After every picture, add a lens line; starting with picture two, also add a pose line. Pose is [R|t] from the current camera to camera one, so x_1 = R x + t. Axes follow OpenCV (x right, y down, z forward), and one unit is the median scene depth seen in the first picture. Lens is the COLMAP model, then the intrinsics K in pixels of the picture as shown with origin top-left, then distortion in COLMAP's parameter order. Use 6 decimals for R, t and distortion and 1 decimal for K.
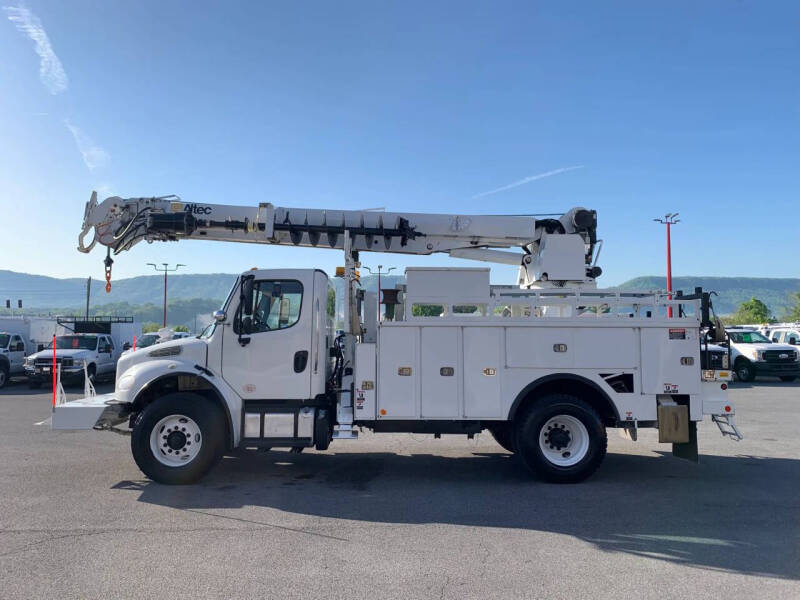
lens RADIAL K [[634.3, 0, 394.3], [0, 634.3, 297.2], [0, 0, 1]] dist [0.036250, 0.003444]
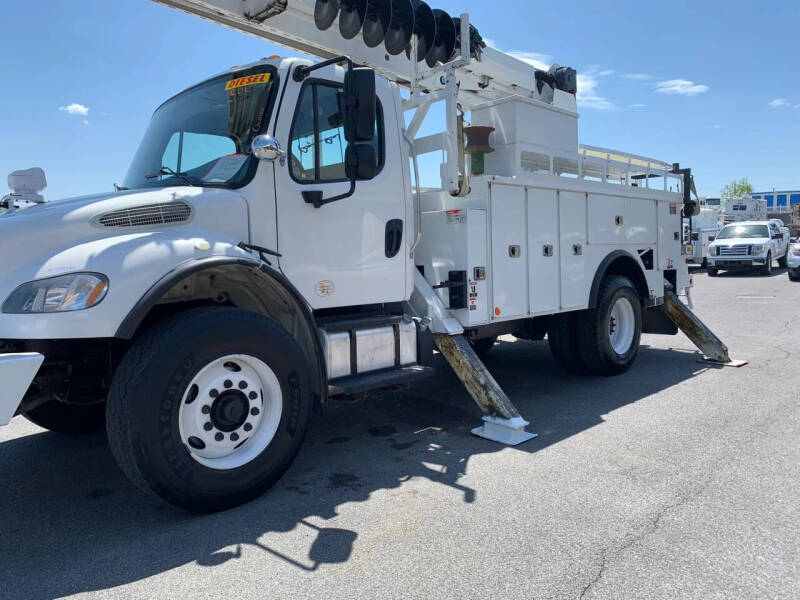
lens RADIAL K [[634.3, 0, 394.3], [0, 634.3, 297.2], [0, 0, 1]] dist [0.036250, 0.003444]
pose [[0.681698, -0.066214, 0.728632, -0.582797], [-0.020994, 0.993716, 0.109945, 0.093242], [-0.731333, -0.090246, 0.676024, 0.619953]]
